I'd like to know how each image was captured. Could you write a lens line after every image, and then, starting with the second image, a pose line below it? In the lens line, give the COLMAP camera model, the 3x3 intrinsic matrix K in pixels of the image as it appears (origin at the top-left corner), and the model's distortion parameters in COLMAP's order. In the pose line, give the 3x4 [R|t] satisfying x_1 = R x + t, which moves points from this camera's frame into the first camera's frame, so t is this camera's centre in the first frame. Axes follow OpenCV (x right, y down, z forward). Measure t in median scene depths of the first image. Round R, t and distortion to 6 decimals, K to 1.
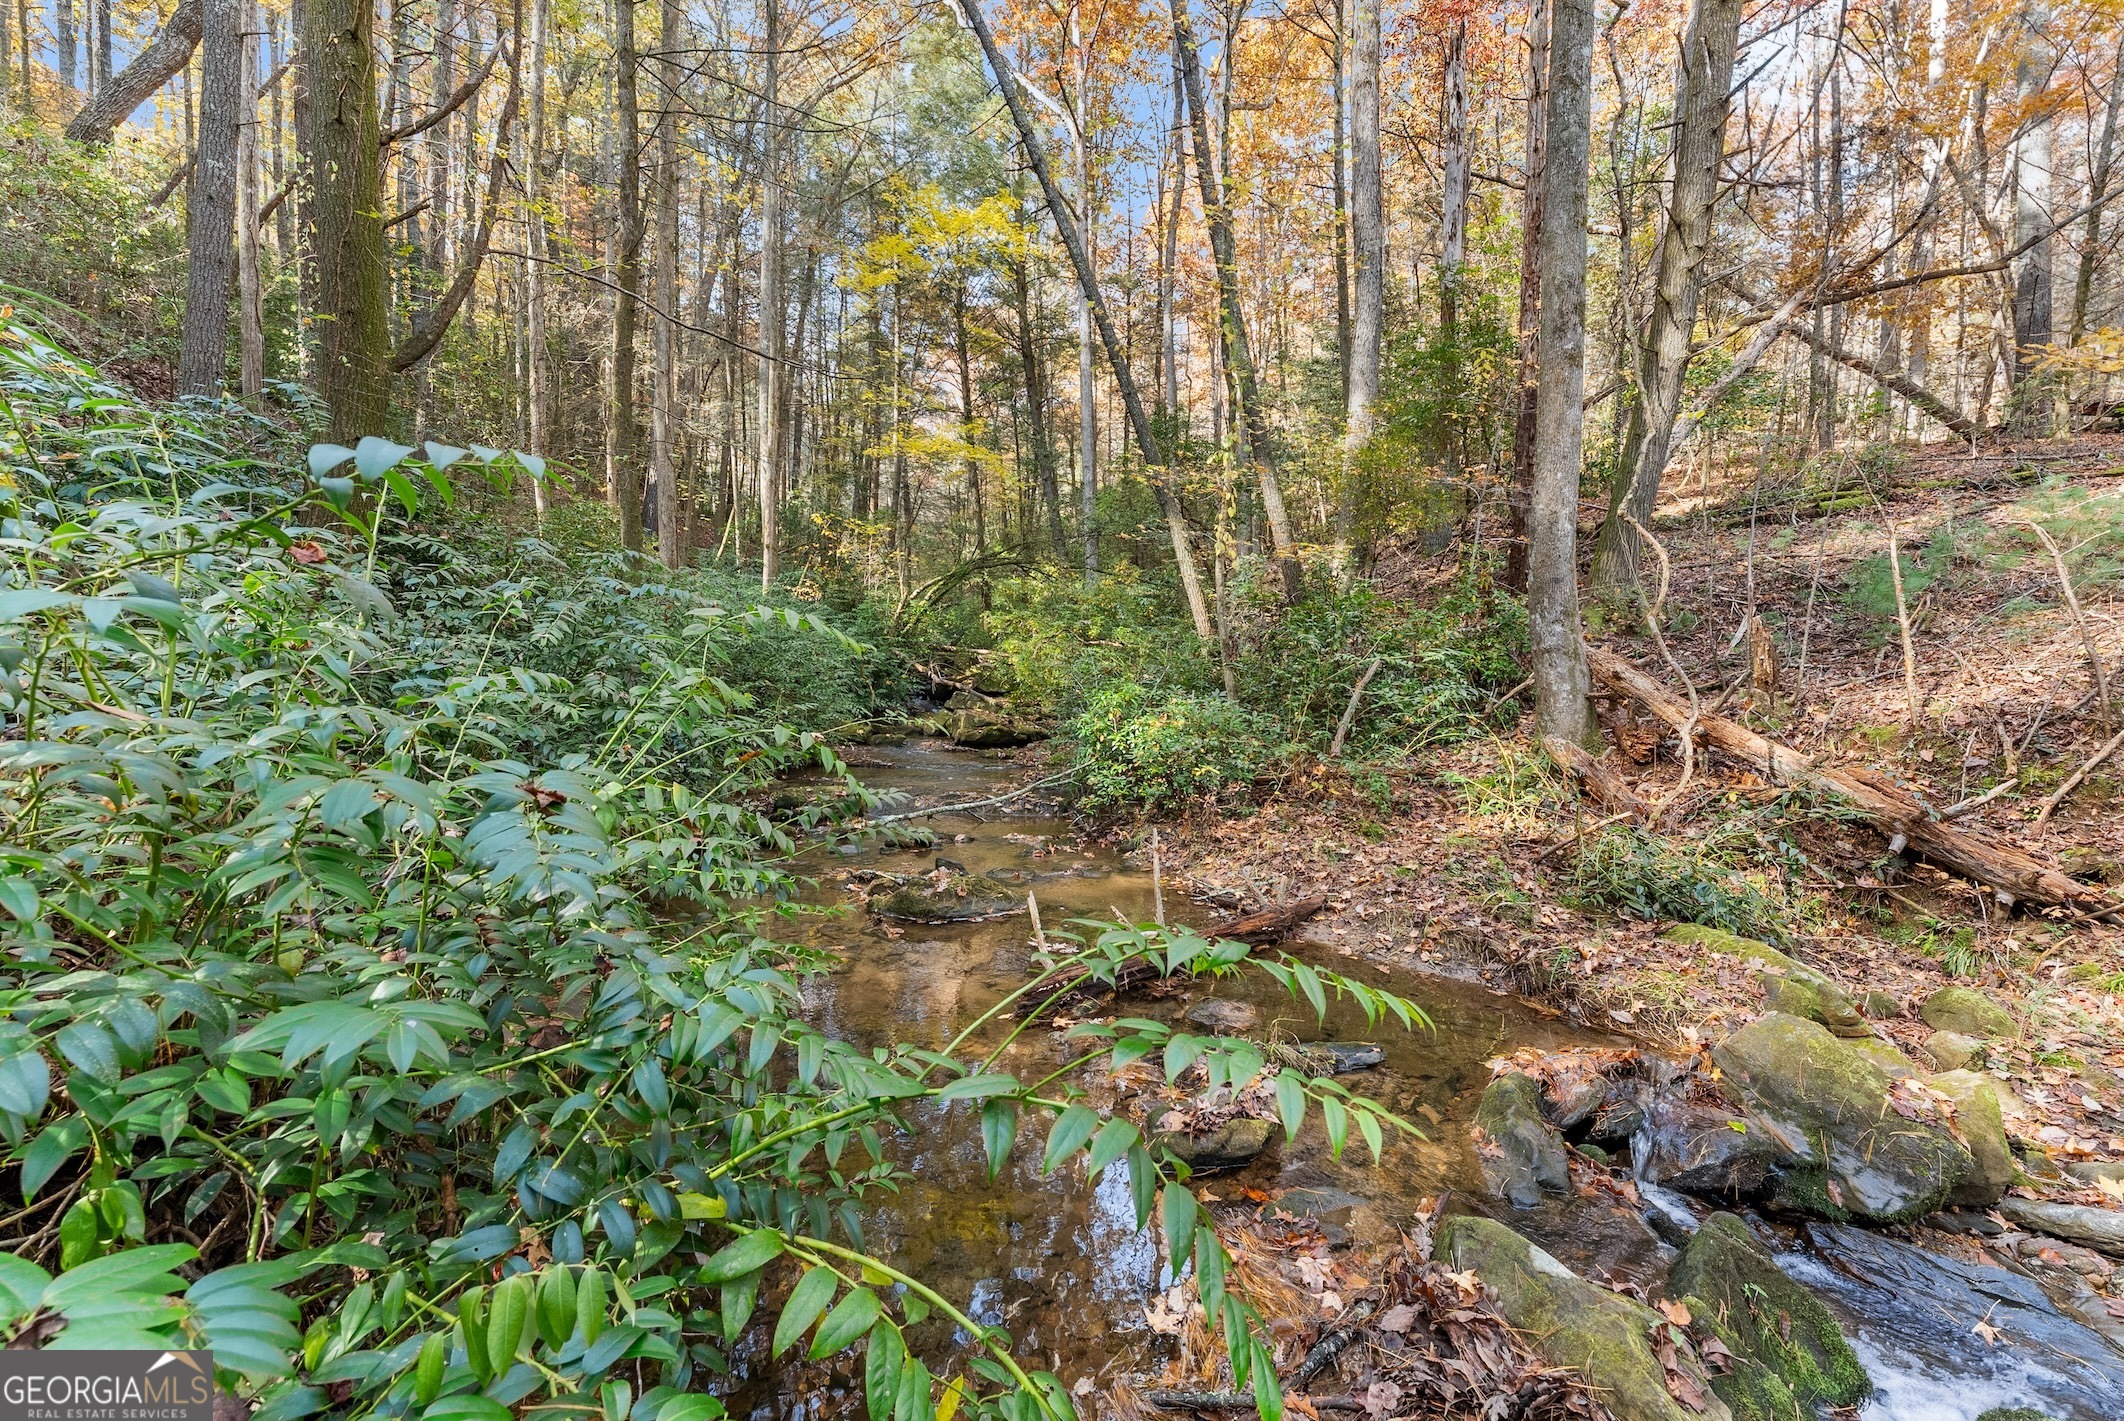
lens RADIAL K [[876.0, 0, 1062.0], [0, 876.0, 710.5], [0, 0, 1]] dist [0.000806, 0.000302]
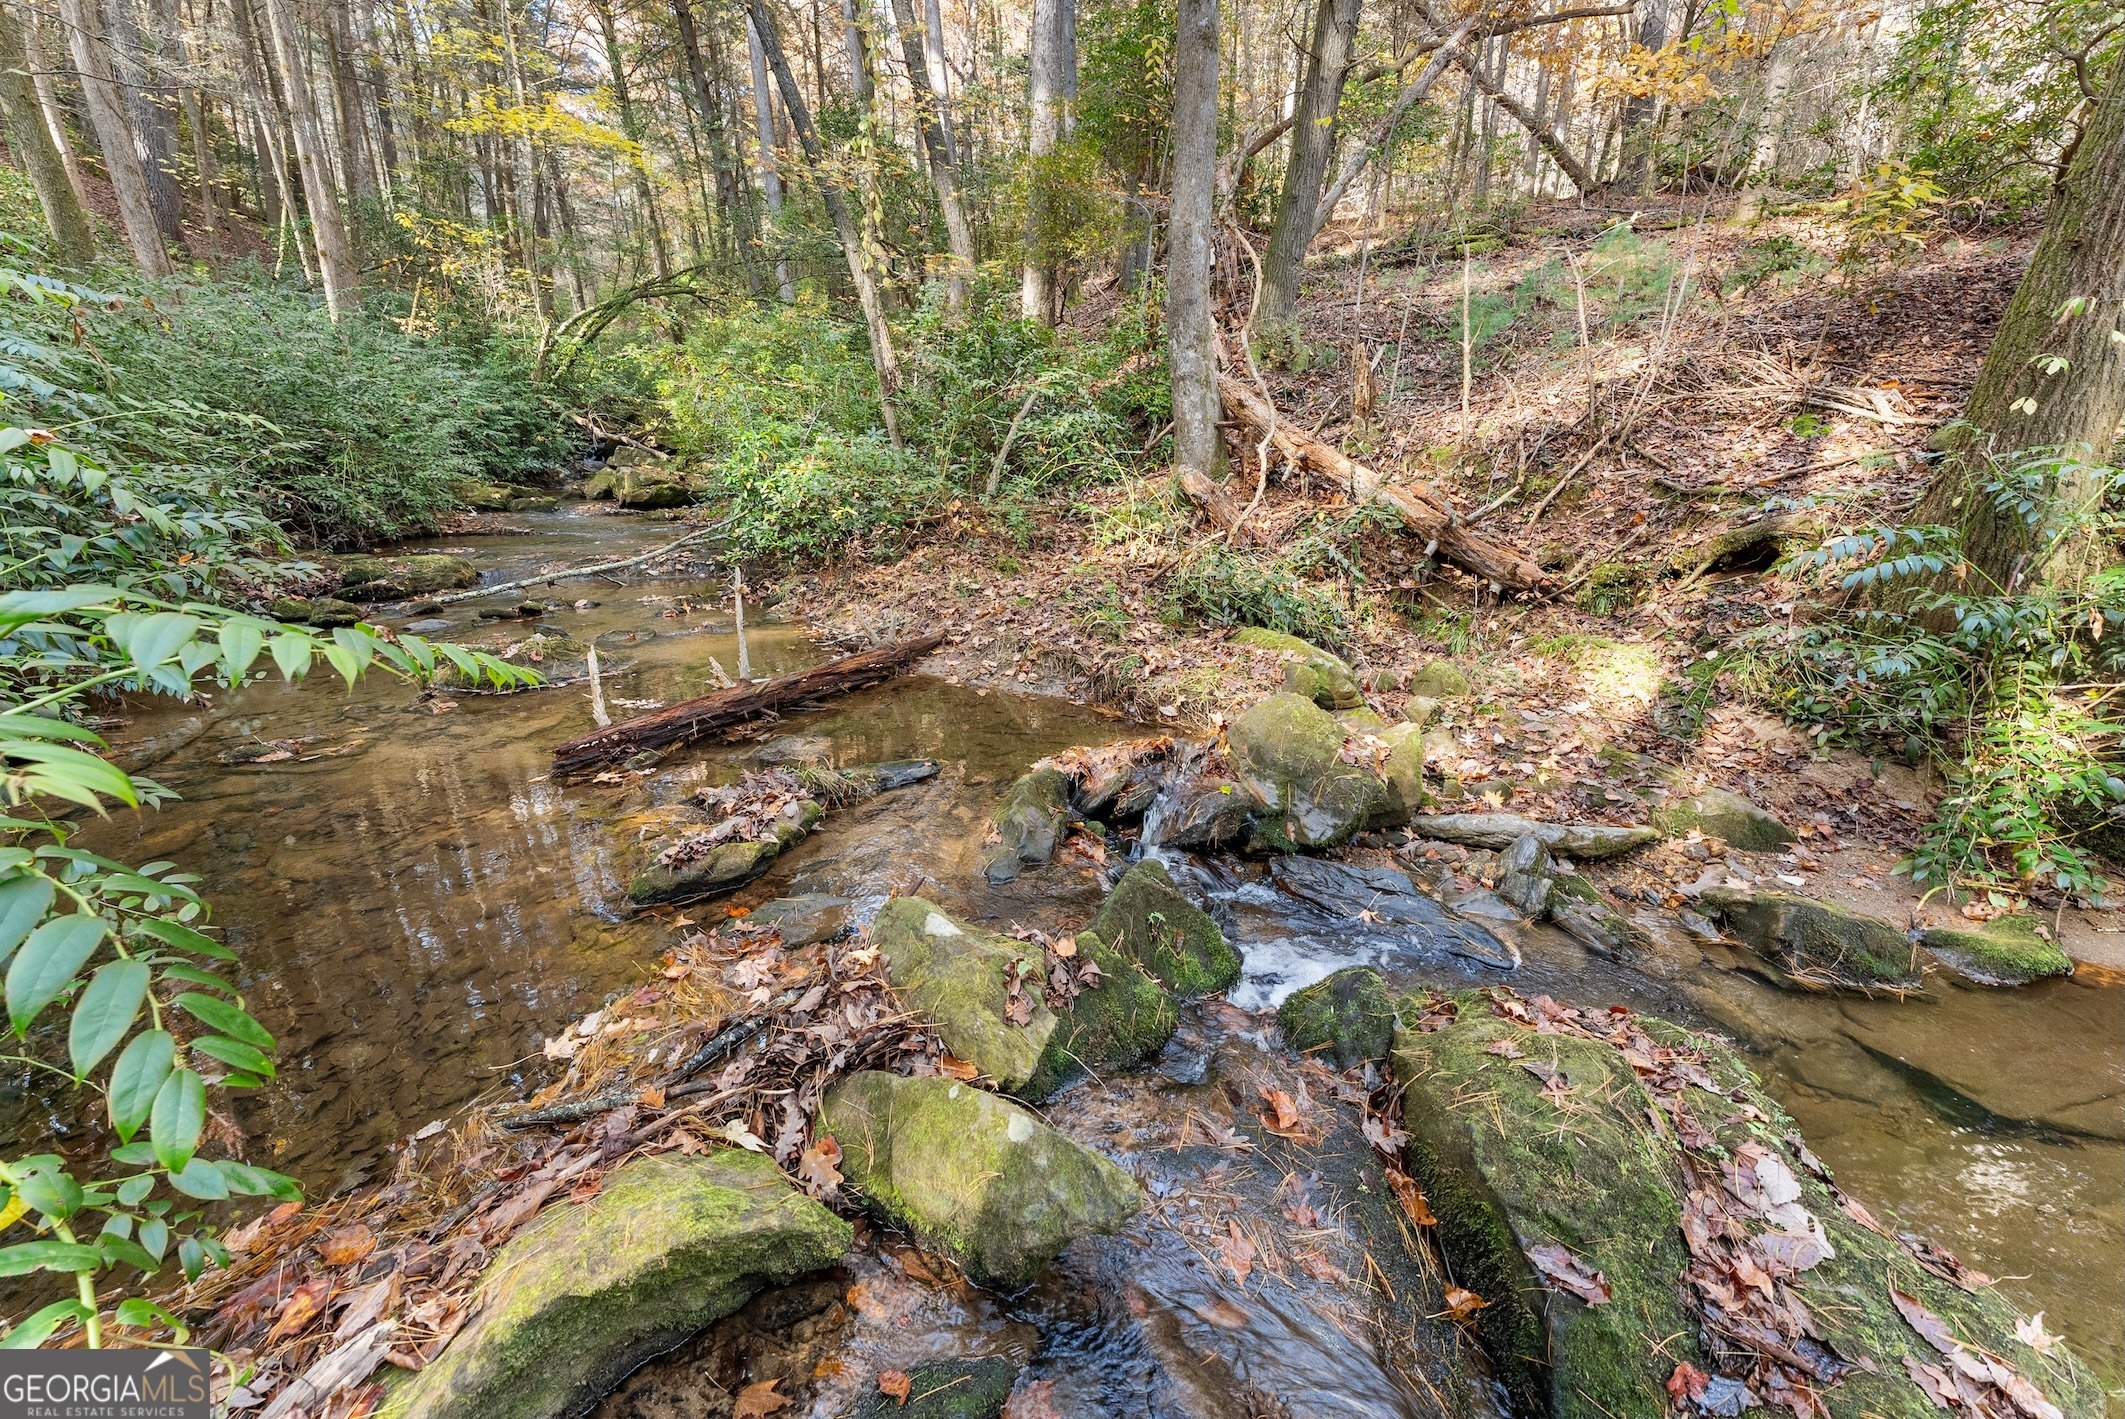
lens RADIAL K [[876.4, 0, 1062.5], [0, 876.4, 709.5], [0, 0, 1]] dist [0.000806, 0.000302]
pose [[0.957077, -0.098356, 0.272634, 0.158331], [0.023406, 0.963815, 0.265541, 0.040026], [-0.288887, -0.247762, 0.924748, 0.021308]]
